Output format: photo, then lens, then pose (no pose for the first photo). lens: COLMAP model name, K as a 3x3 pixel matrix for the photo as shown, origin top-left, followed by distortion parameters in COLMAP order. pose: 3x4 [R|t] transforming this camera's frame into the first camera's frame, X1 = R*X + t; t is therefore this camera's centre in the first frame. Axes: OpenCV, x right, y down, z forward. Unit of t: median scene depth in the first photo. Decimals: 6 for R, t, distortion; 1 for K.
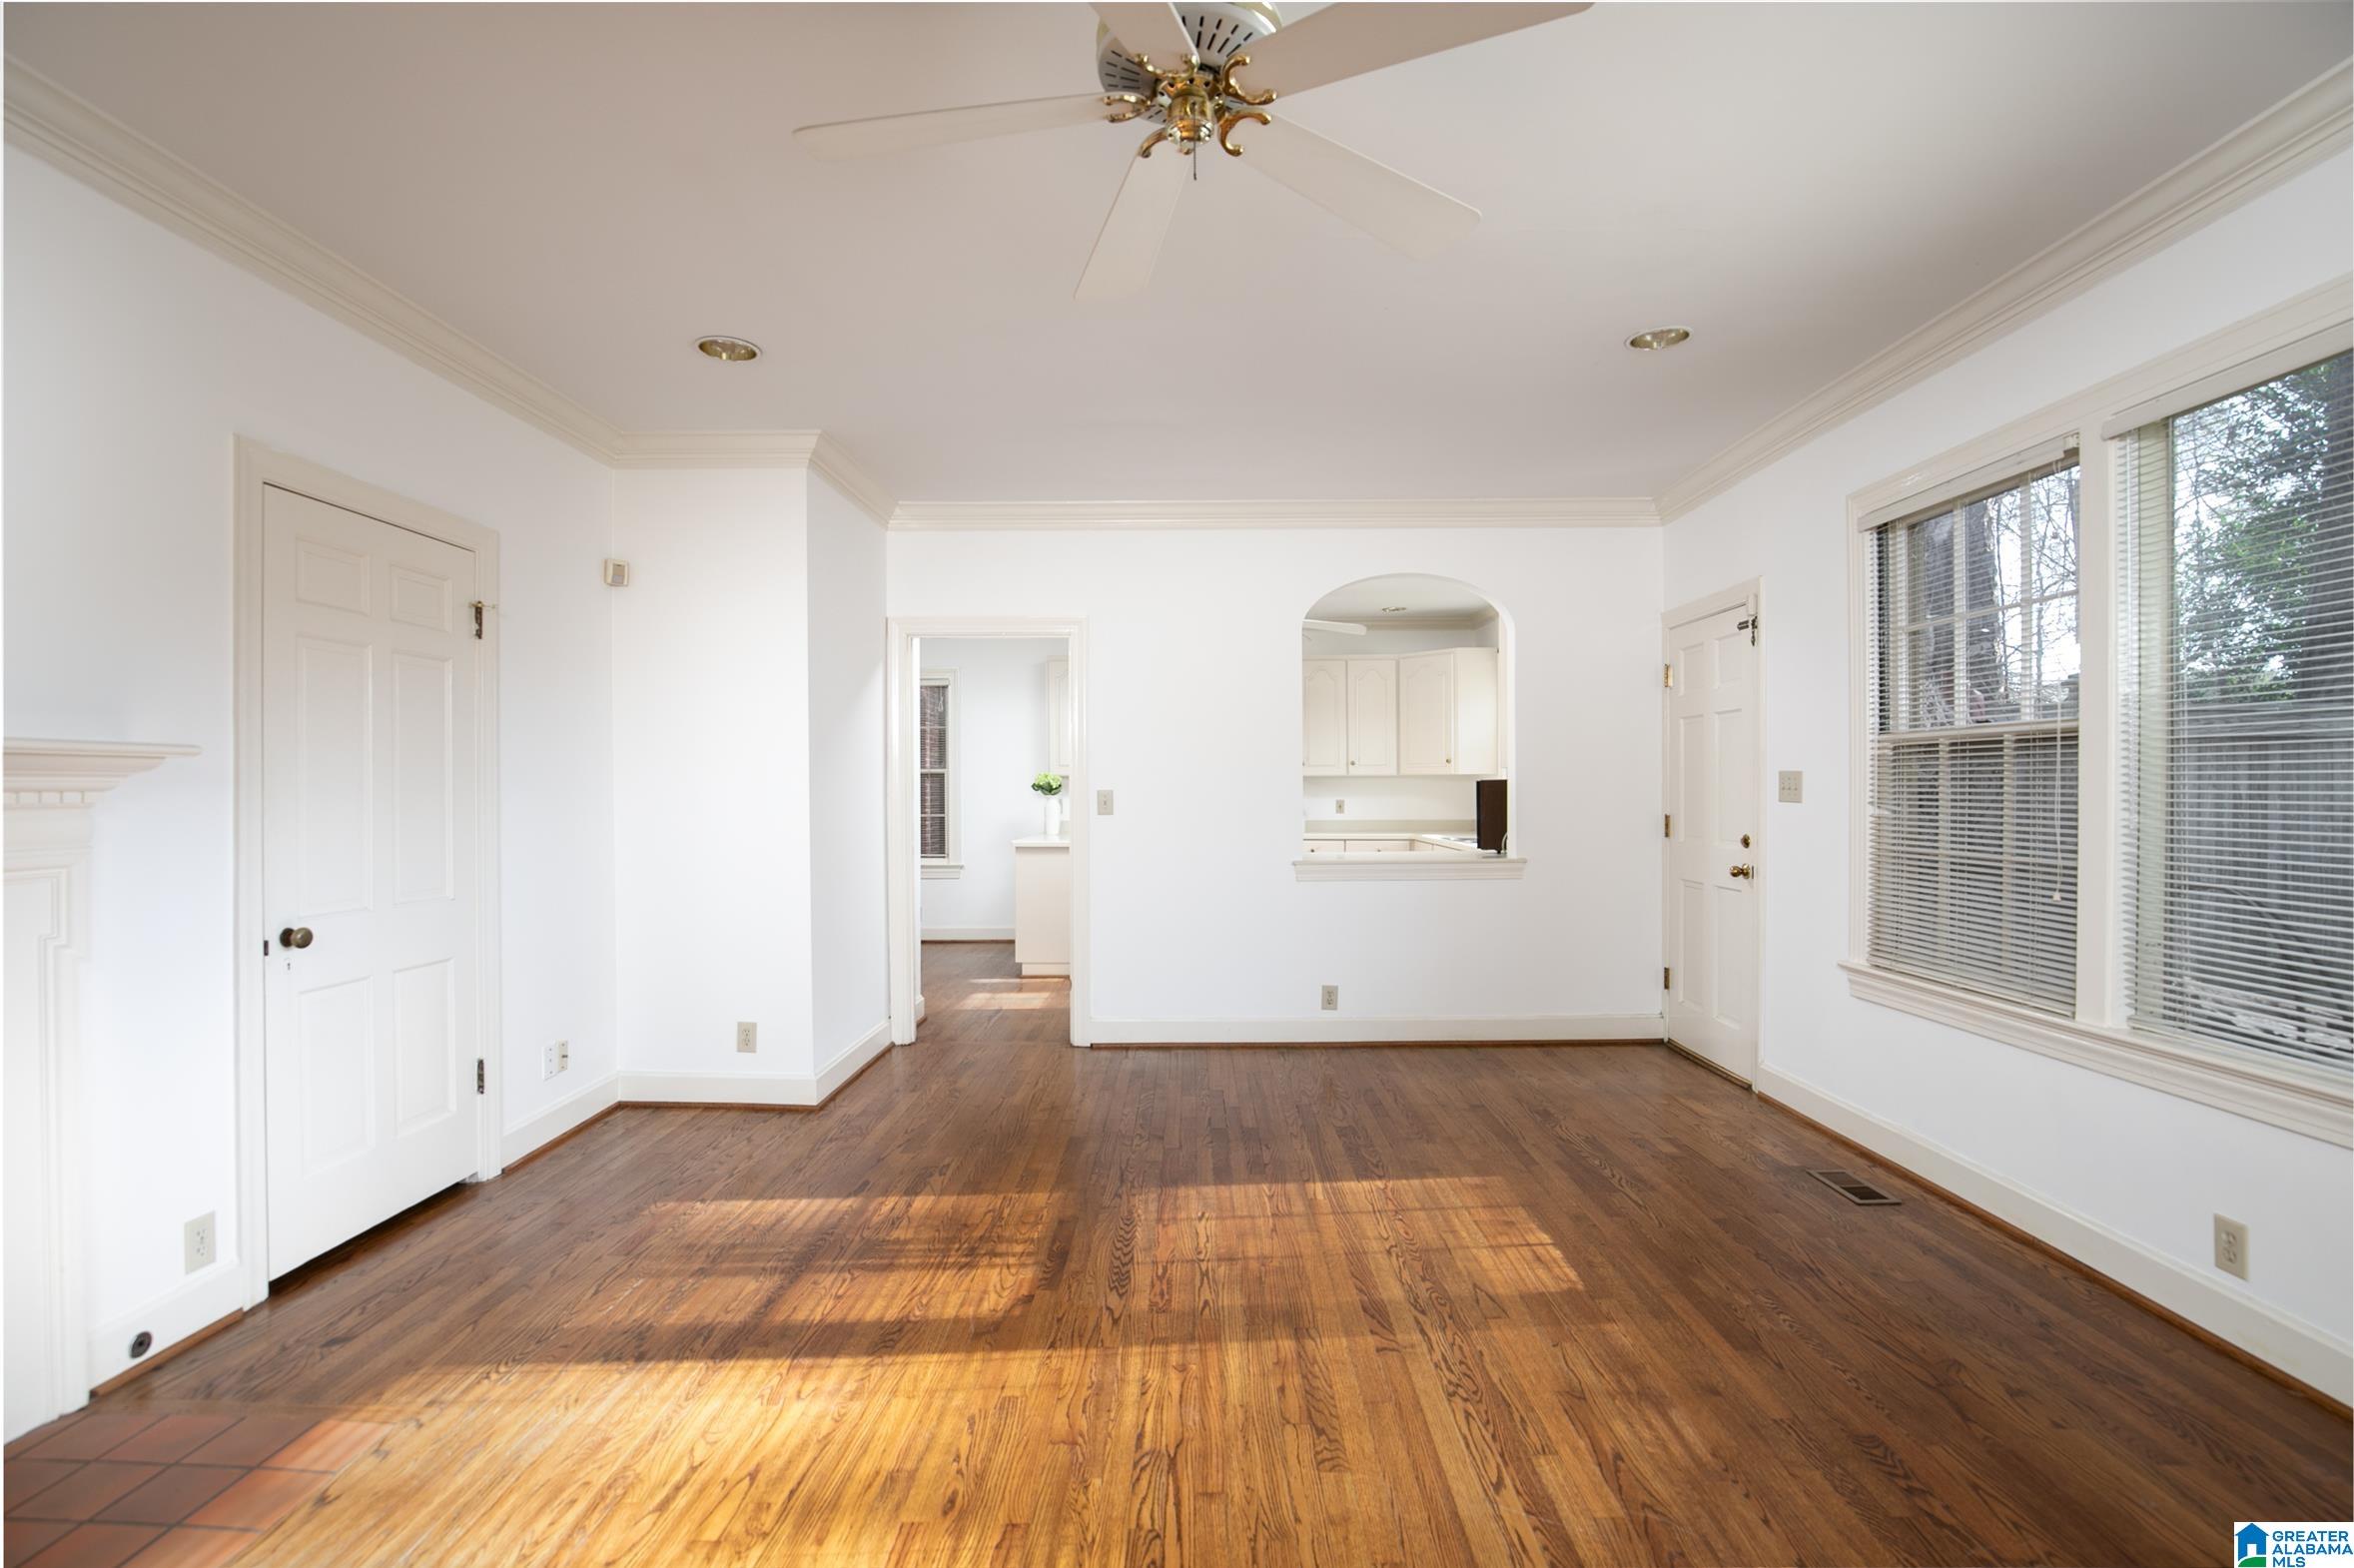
lens RADIAL K [[1085.6, 0, 1182.5], [0, 1085.6, 784.8], [0, 0, 1]] dist [0.002151, 0.000279]
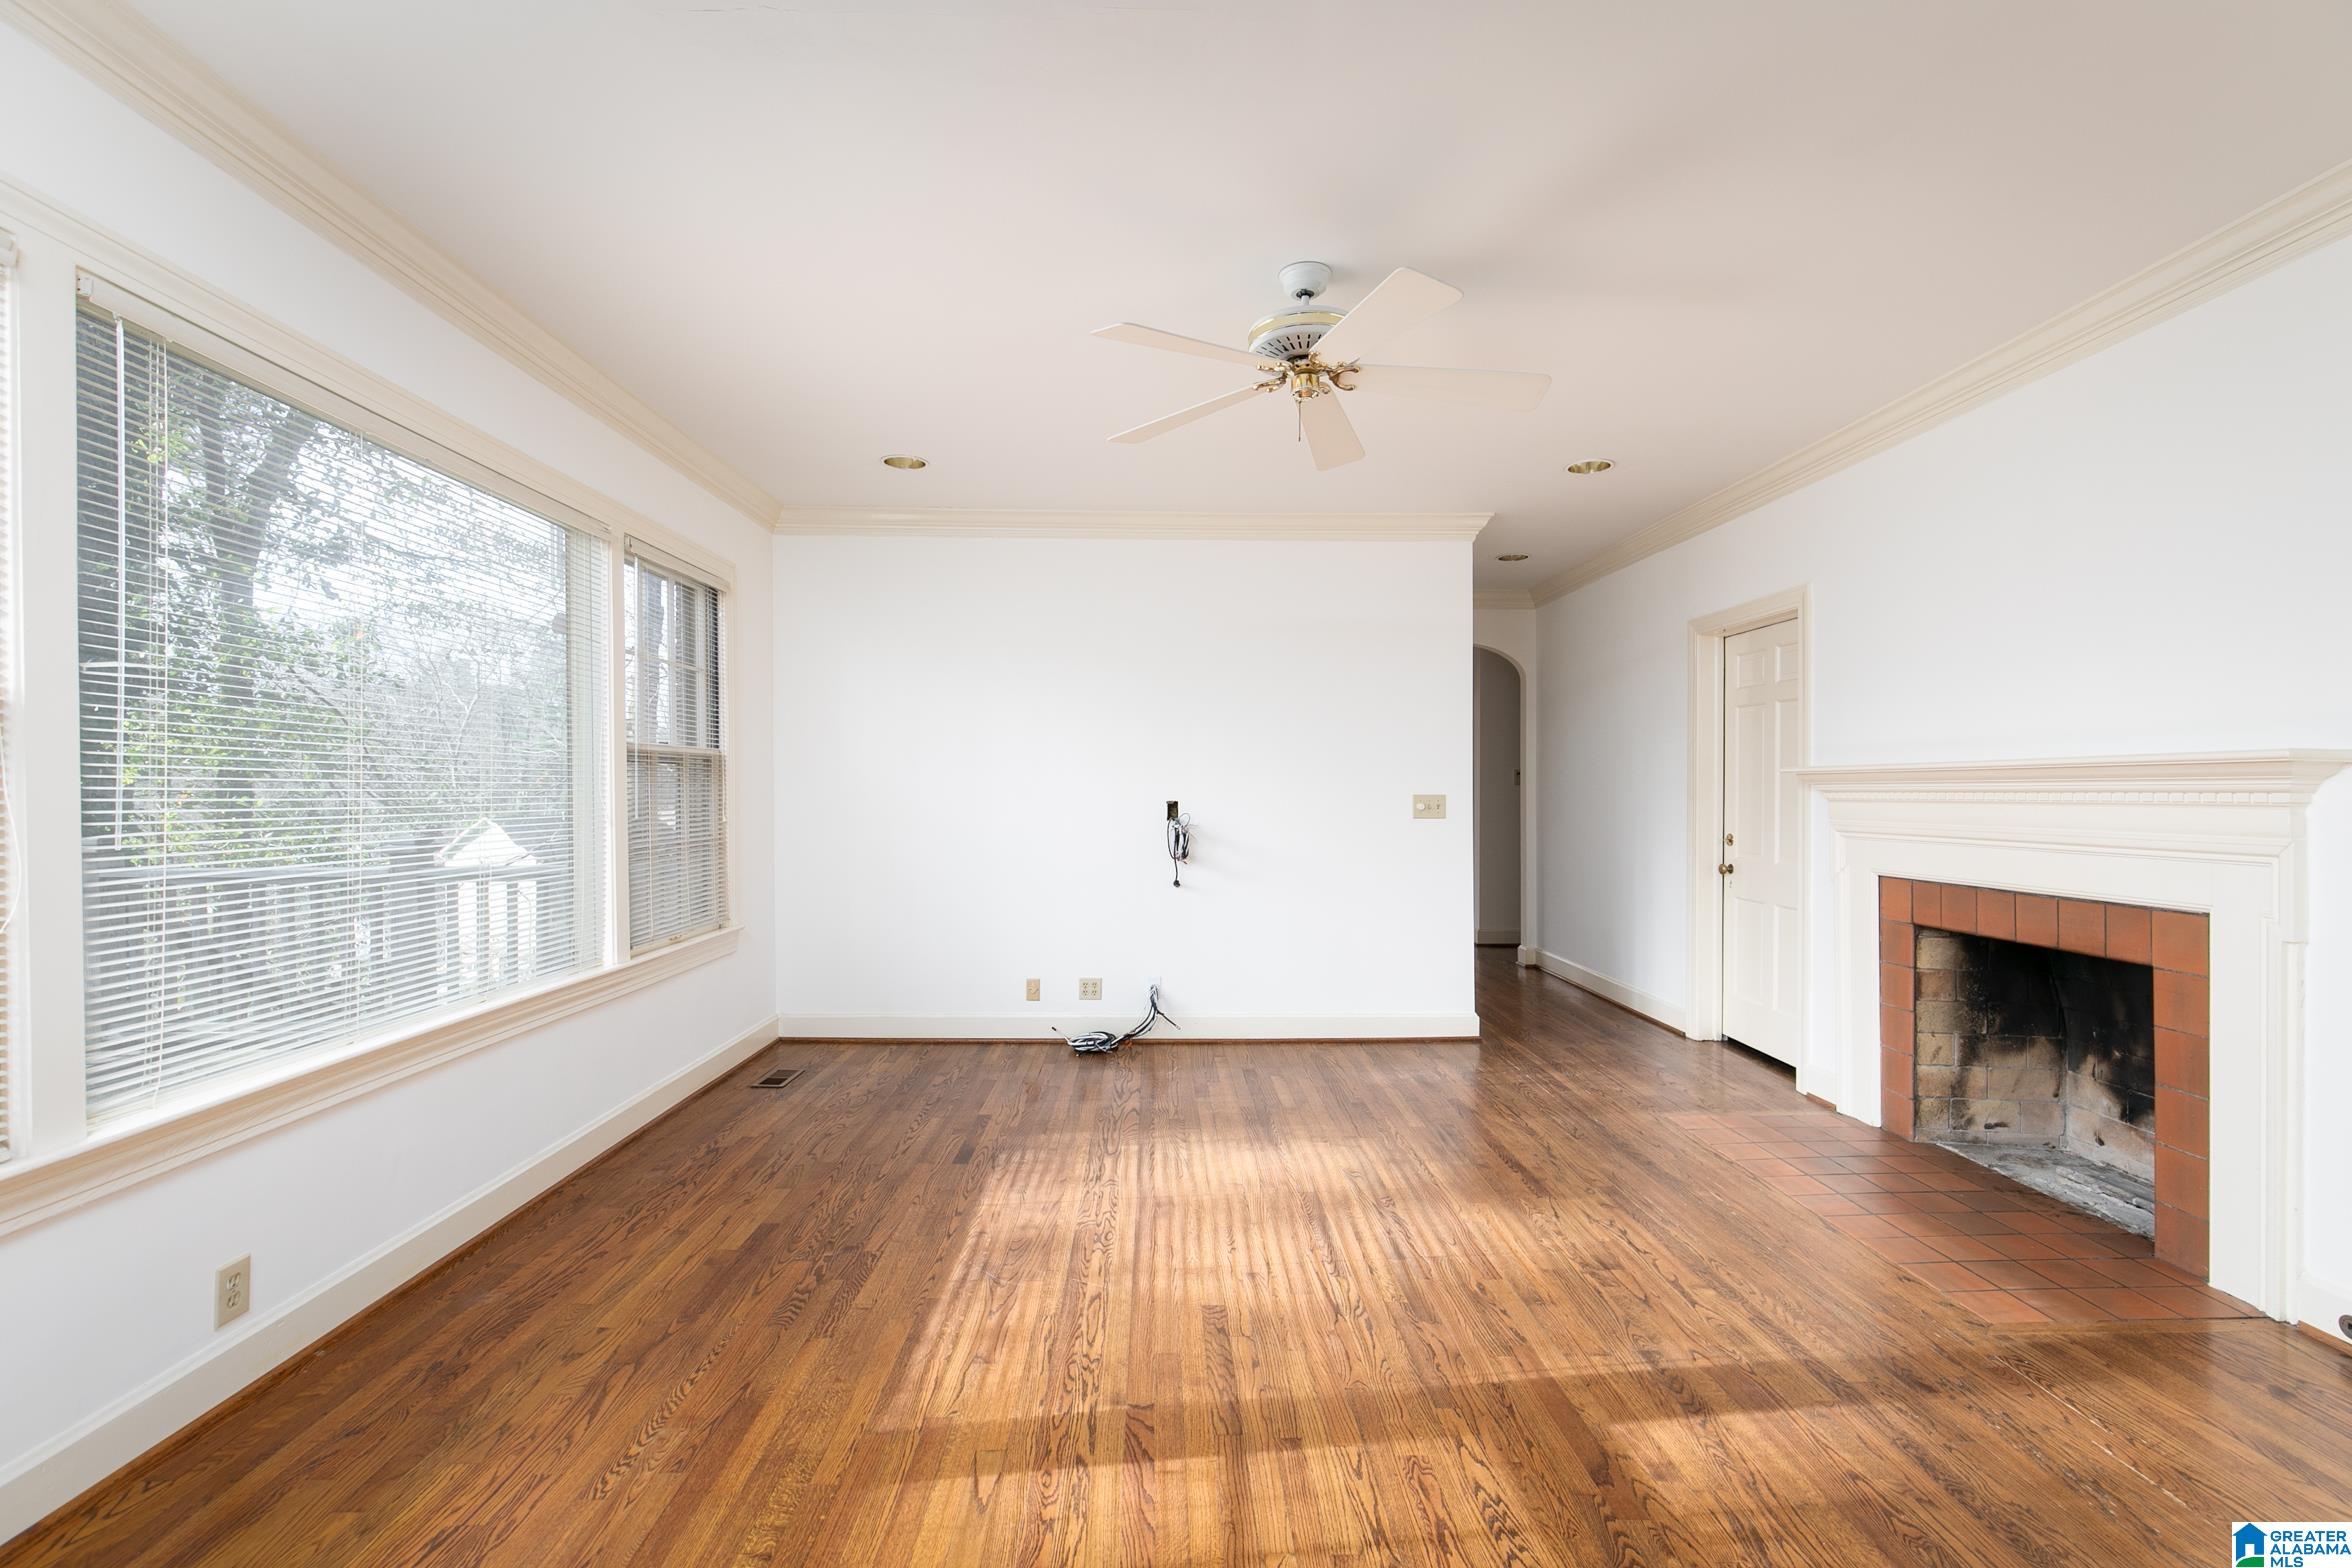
lens RADIAL K [[1084.6, 0, 1166.3], [0, 1084.6, 790.4], [0, 0, 1]] dist [0.002151, 0.000279]
pose [[-0.999683, 0.002303, -0.025058, 0.195884], [0.002256, 0.999996, 0.001889, -0.002647], [0.025063, 0.001832, -0.999684, 1.991520]]
